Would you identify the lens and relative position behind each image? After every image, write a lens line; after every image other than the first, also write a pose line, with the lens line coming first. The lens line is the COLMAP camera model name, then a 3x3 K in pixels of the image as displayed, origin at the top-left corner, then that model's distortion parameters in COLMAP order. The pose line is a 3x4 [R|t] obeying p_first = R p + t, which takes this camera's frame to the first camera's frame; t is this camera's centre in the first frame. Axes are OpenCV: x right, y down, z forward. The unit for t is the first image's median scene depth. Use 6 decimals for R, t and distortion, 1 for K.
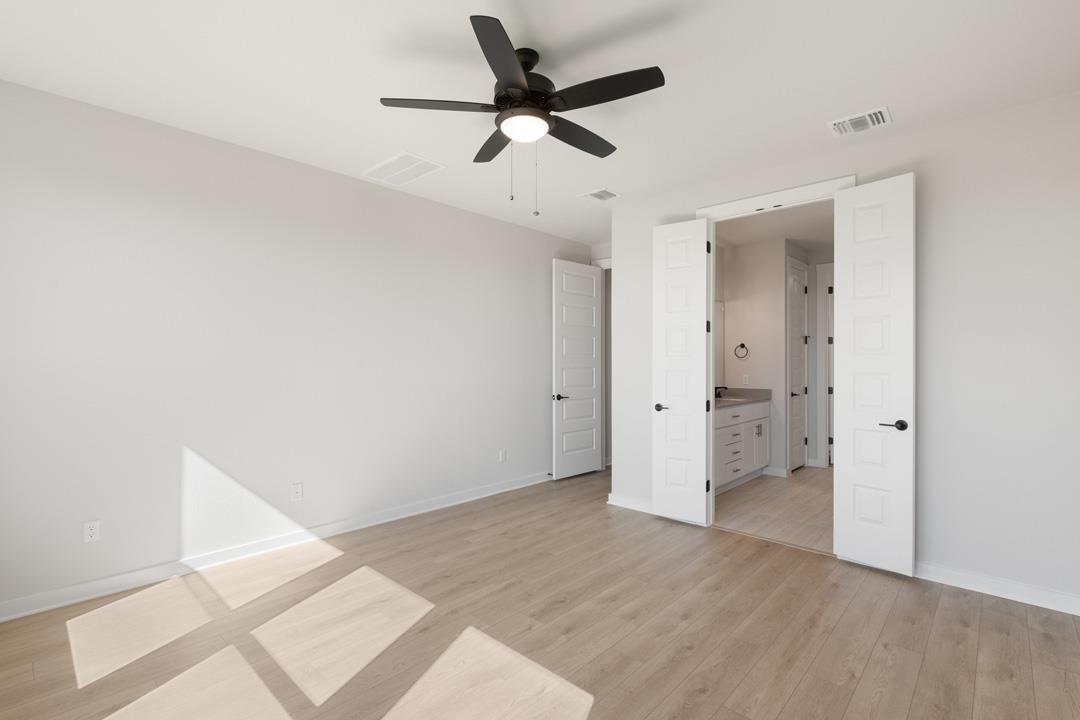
lens RADIAL K [[488.3, 0, 541.5], [0, 488.3, 363.2], [0, 0, 1]] dist [0.009937, -0.012855]
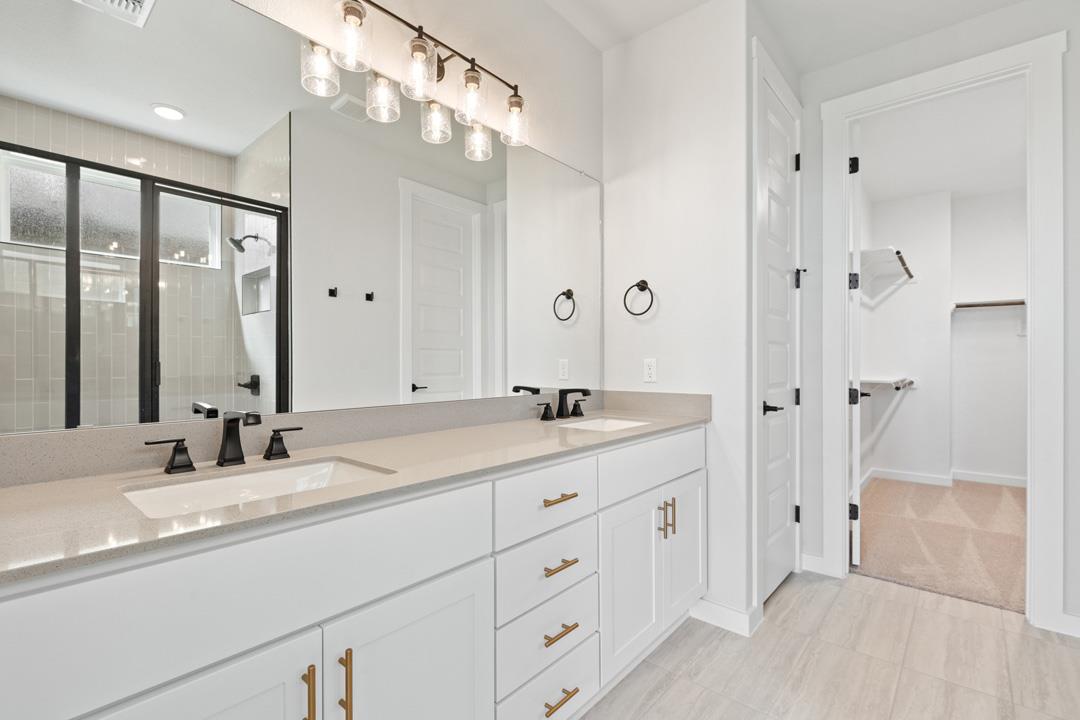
lens RADIAL K [[488.3, 0, 541.5], [0, 488.3, 363.2], [0, 0, 1]] dist [0.009937, -0.012855]
pose [[0.999366, -0.002304, 0.035517, 0.314331], [0.002127, 0.999985, 0.005036, 0.025458], [-0.035528, -0.004957, 0.999356, 0.604405]]
